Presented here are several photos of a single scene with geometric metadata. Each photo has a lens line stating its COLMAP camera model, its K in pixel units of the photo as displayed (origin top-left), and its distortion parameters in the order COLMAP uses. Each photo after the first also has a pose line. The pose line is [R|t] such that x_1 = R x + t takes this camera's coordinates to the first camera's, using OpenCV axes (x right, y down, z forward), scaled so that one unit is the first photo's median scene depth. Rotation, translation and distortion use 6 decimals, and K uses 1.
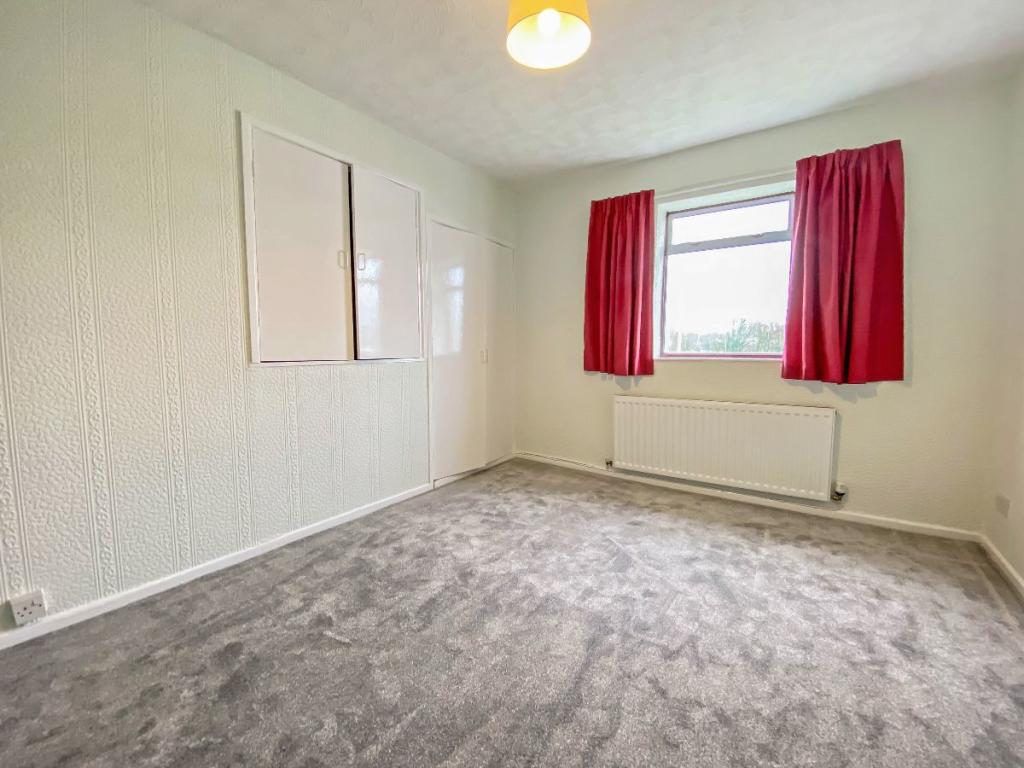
lens RADIAL K [[422.5, 0, 507.4], [0, 422.5, 383.4], [0, 0, 1]] dist [0.017974, -0.017640]
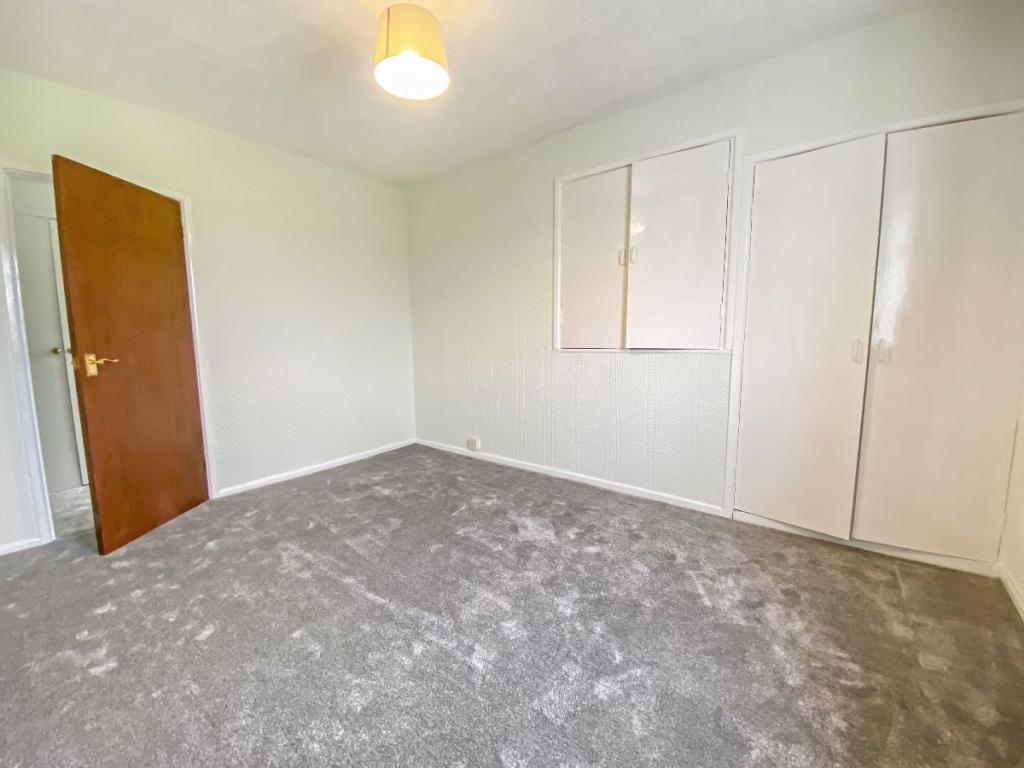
lens RADIAL K [[422.5, 0, 507.4], [0, 422.5, 383.4], [0, 0, 1]] dist [0.017974, -0.017640]
pose [[-0.060596, 0.118521, -0.991101, 0.606450], [-0.070712, 0.989921, 0.122703, -0.065163], [0.995655, 0.077518, -0.051604, 0.626776]]
